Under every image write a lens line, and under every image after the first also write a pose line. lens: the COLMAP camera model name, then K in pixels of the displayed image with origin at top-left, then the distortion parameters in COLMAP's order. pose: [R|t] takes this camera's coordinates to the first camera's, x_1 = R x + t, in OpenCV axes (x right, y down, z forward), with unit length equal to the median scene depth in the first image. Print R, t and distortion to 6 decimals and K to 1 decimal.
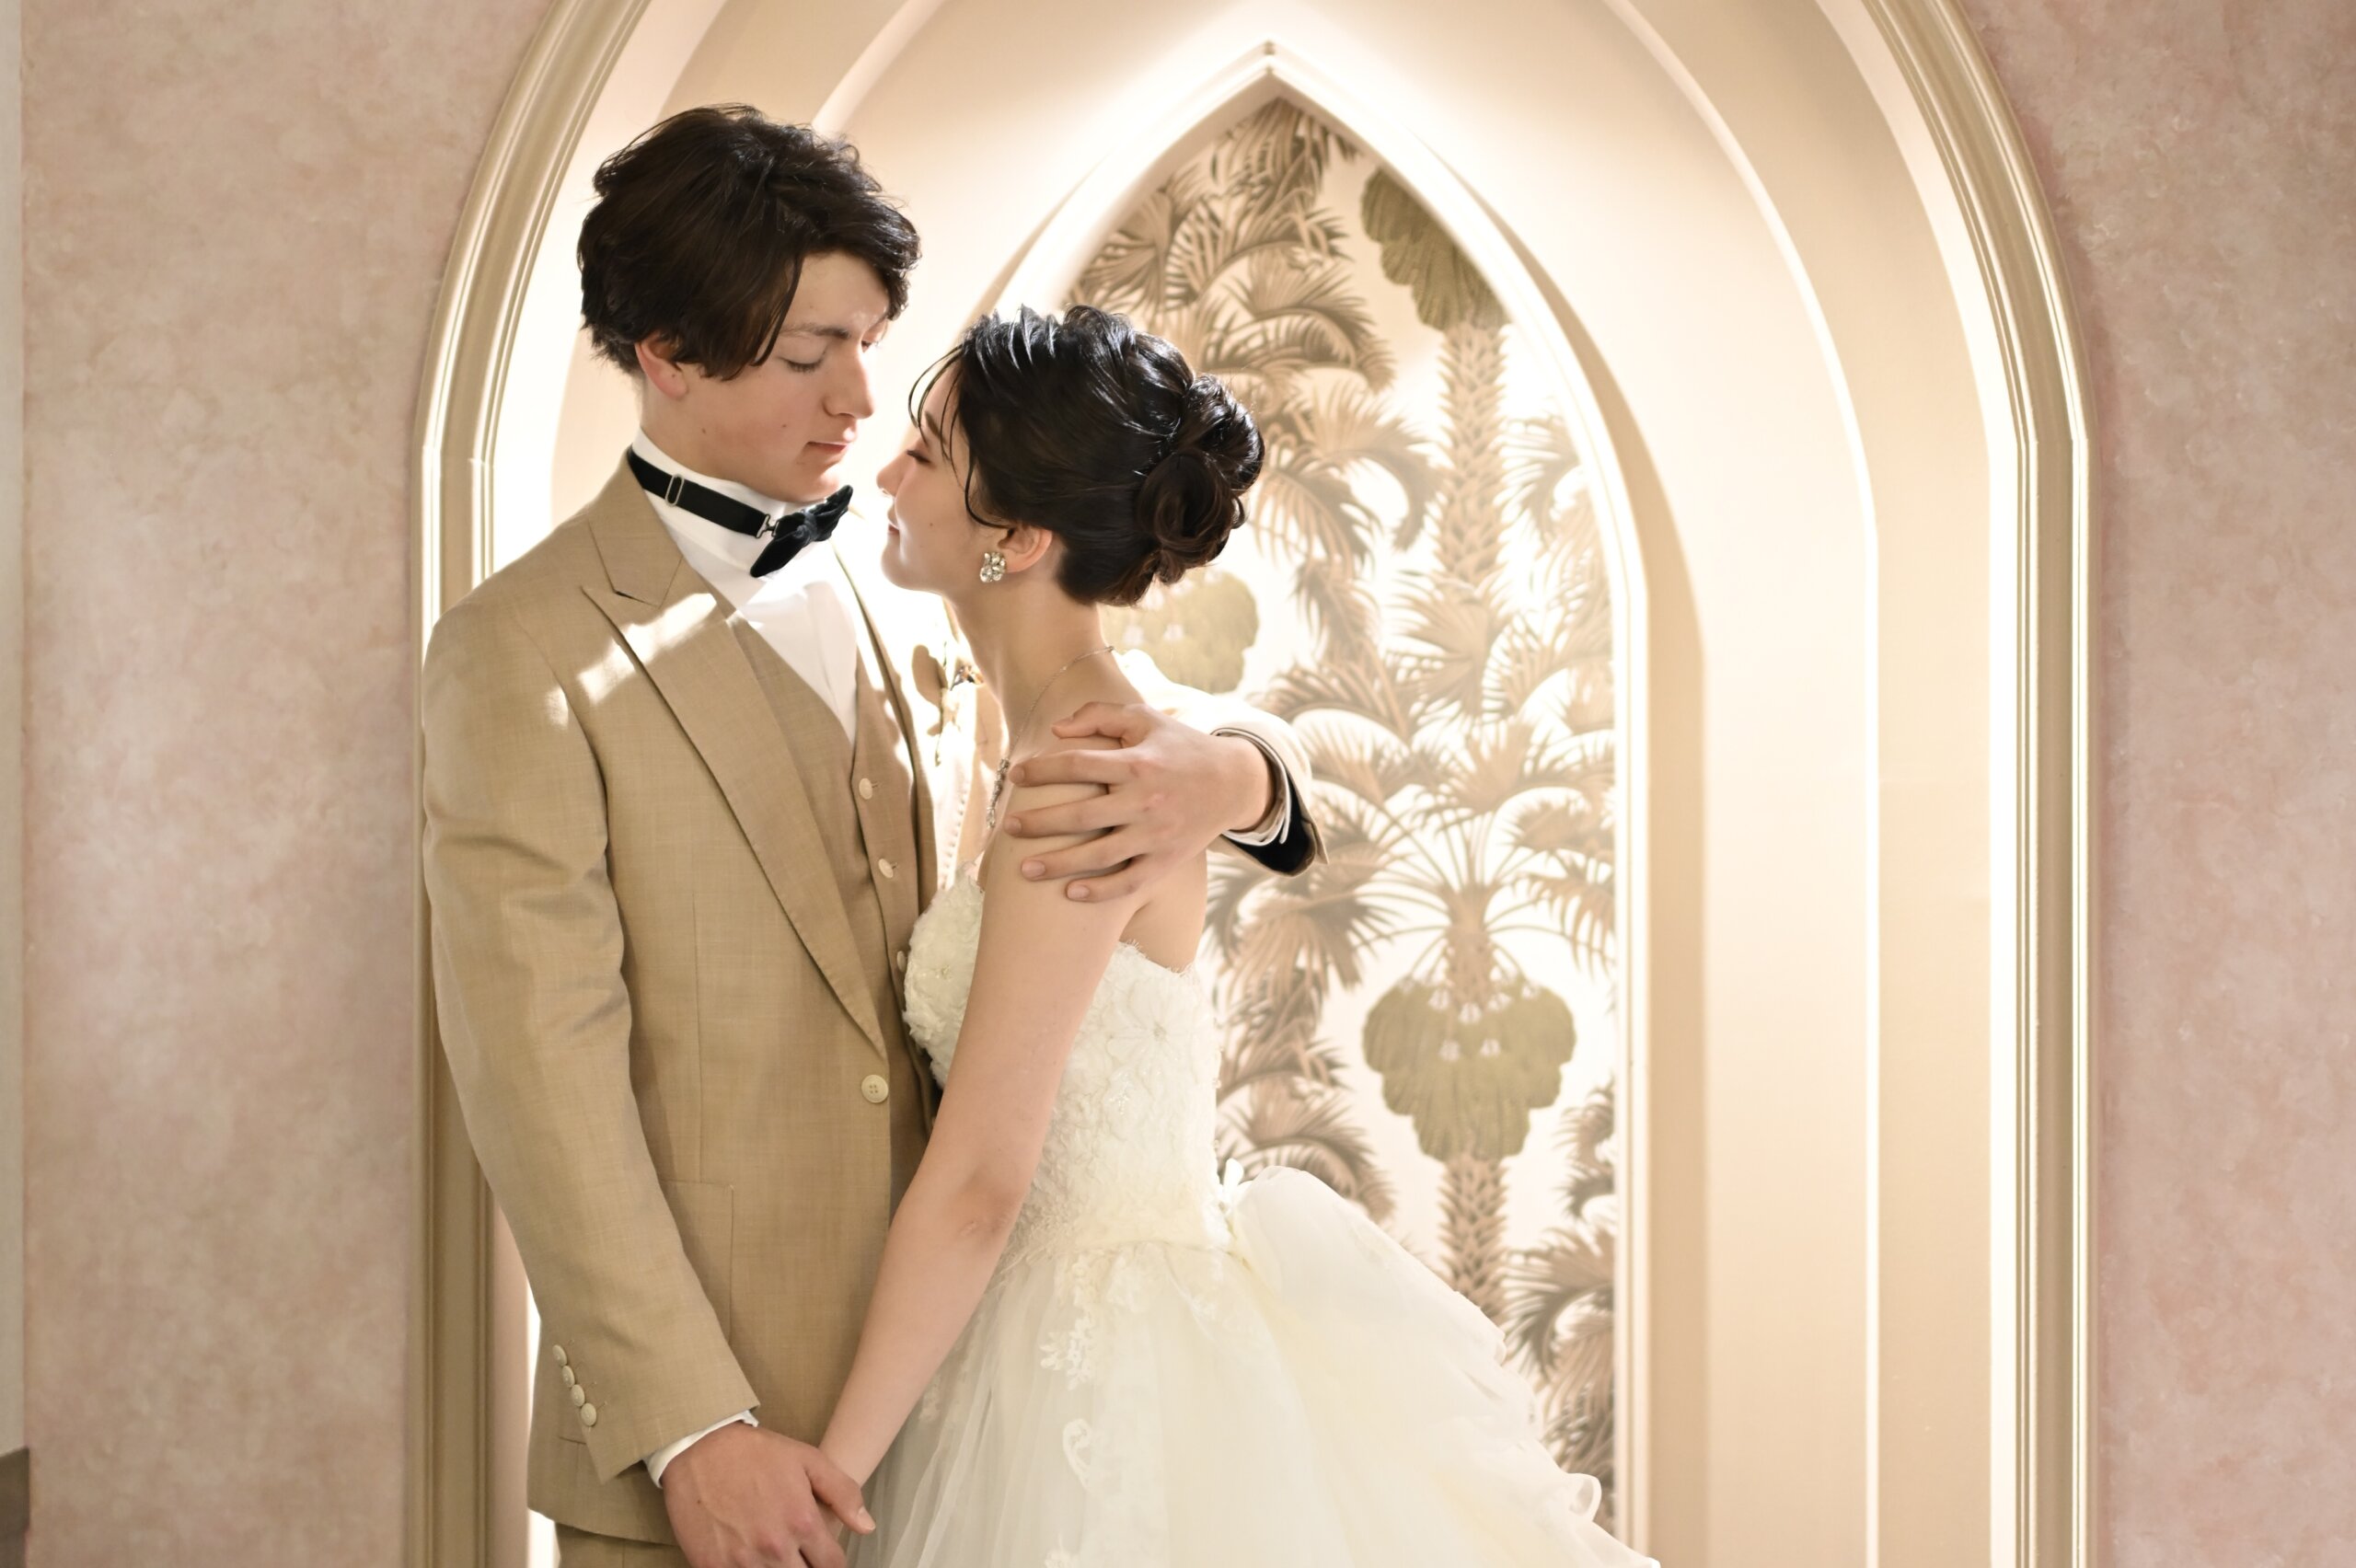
lens RADIAL K [[3411.1, 0, 1228.0], [0, 3411.1, 806.3], [0, 0, 1]] dist [-0.007355, 0.000000]
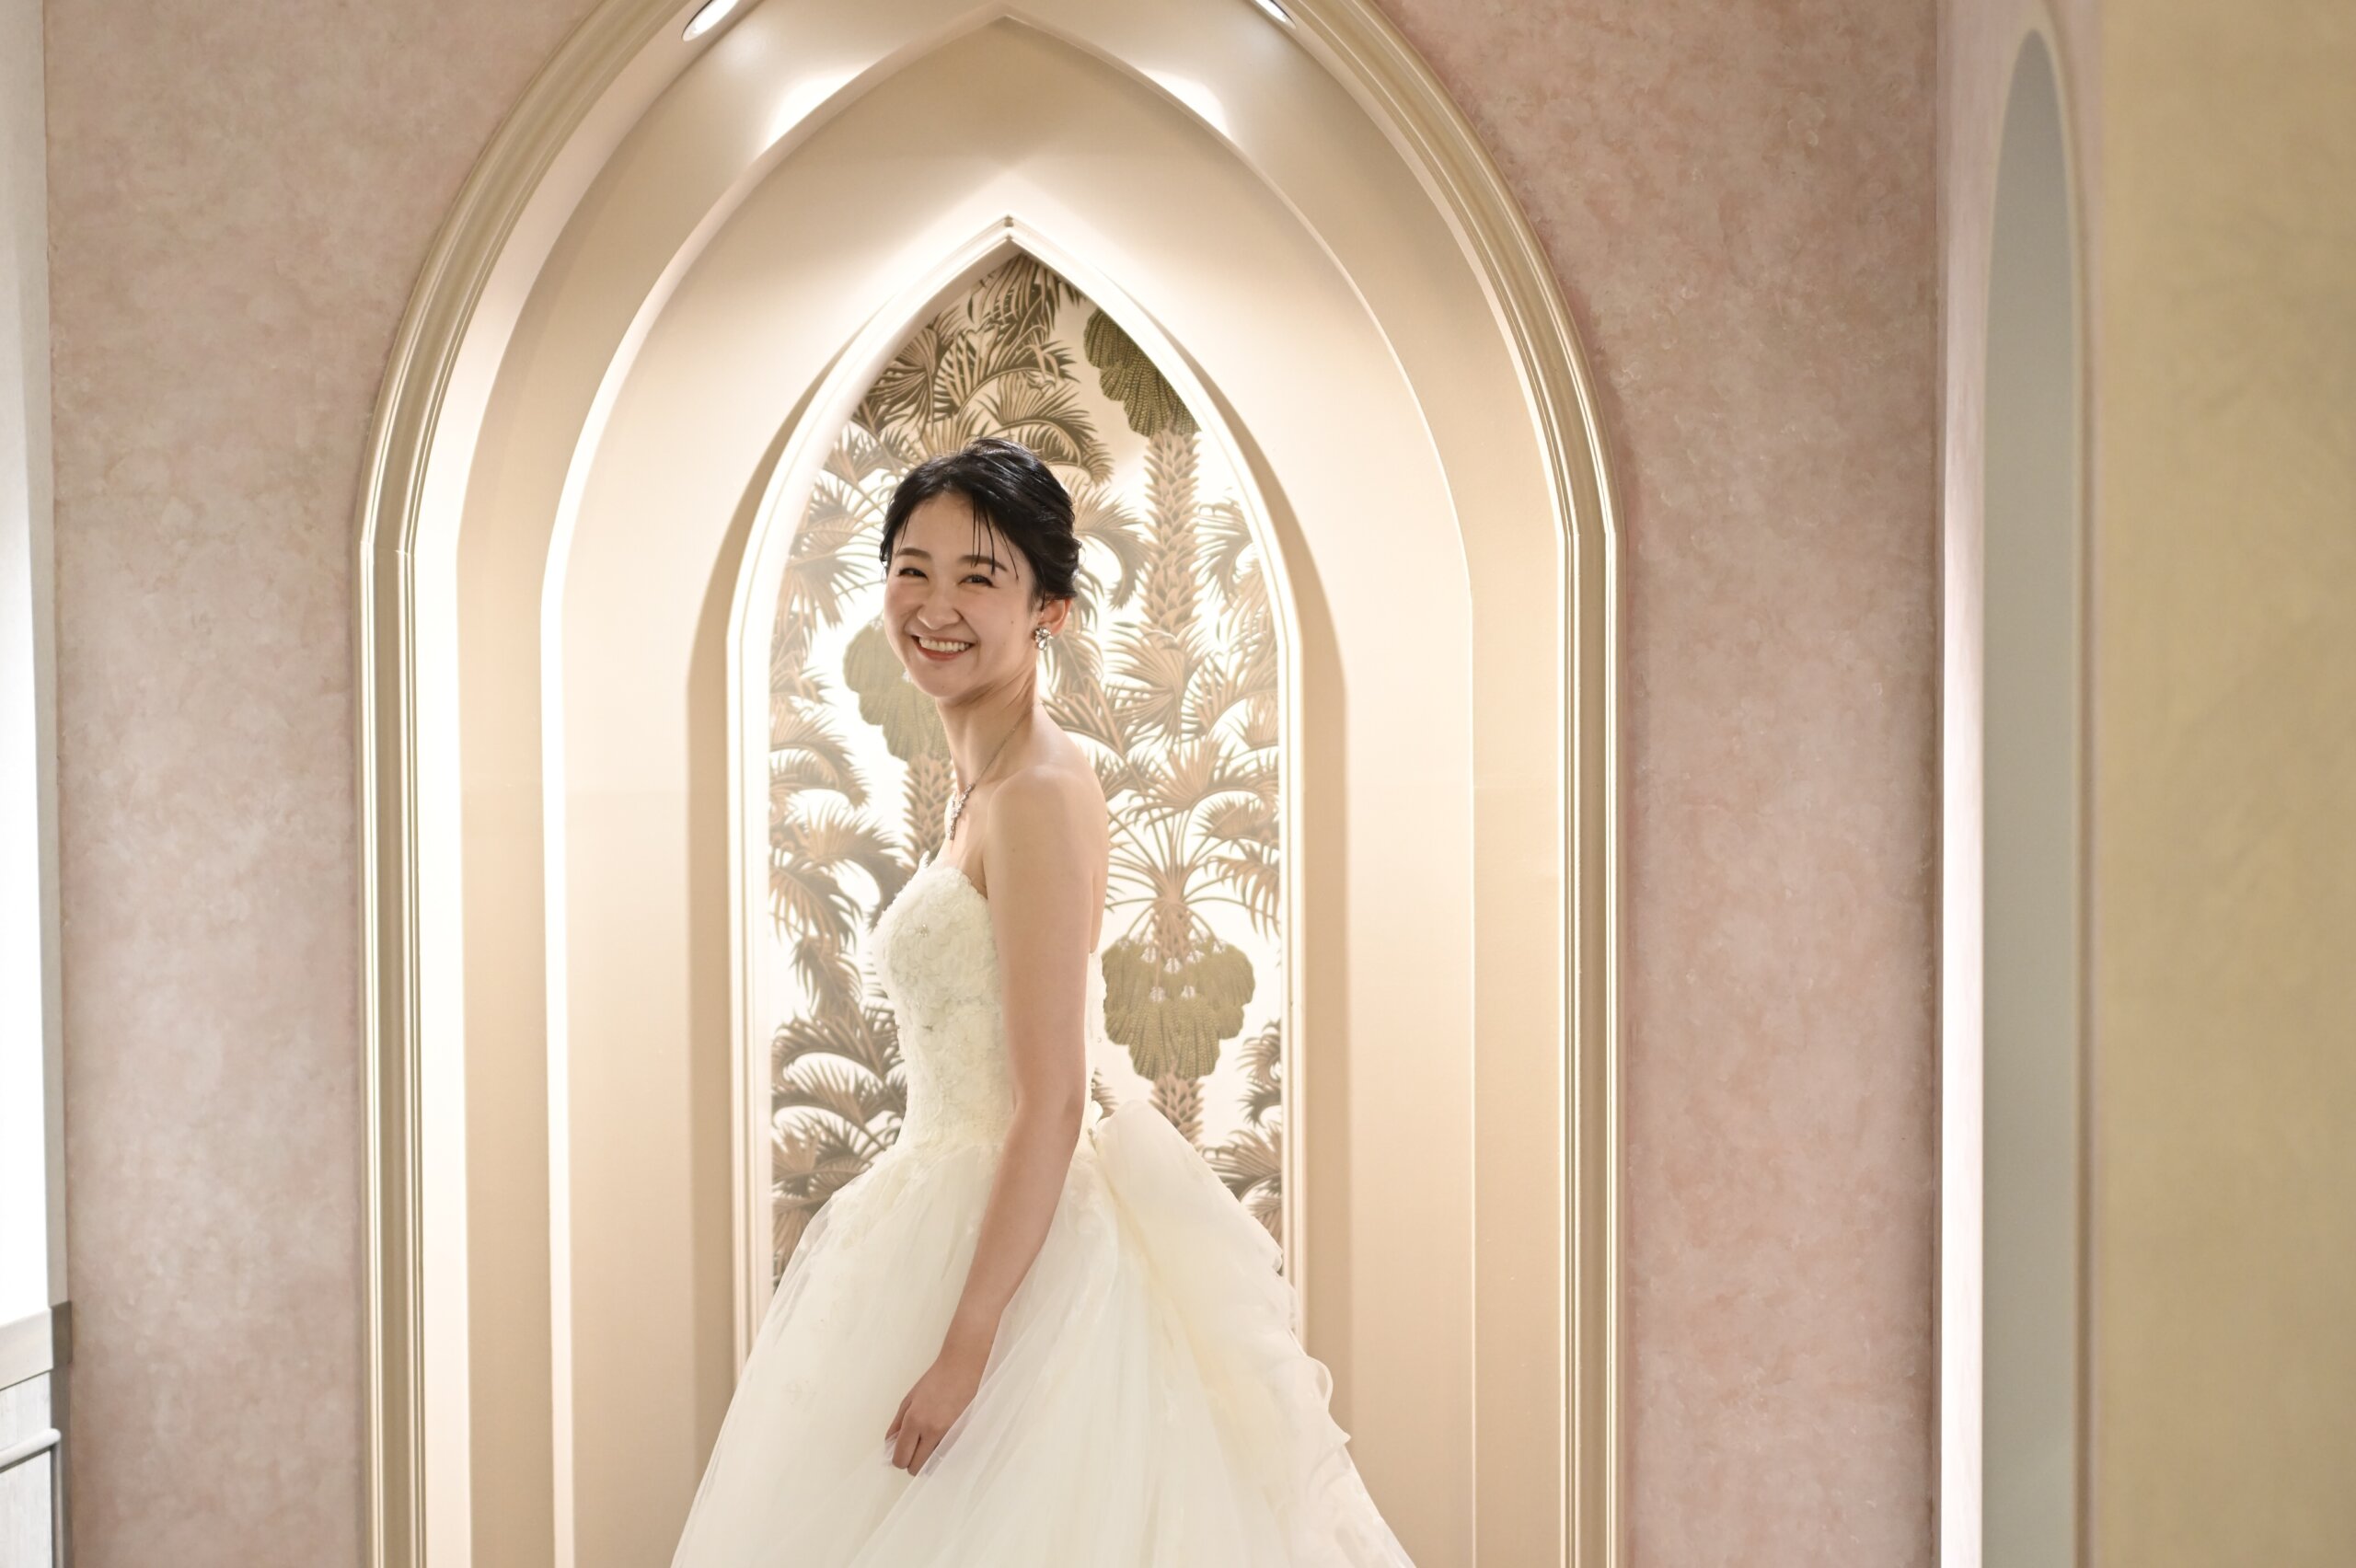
lens RADIAL K [[3411.1, 0, 1134.9], [0, 3411.1, 863.7], [0, 0, 1]] dist [-0.007355, 0.000000]
pose [[0.999966, -0.005868, 0.005823, 0.053831], [0.005669, 0.999416, 0.033693, -0.023542], [-0.006017, -0.033658, 0.999415, -0.317860]]
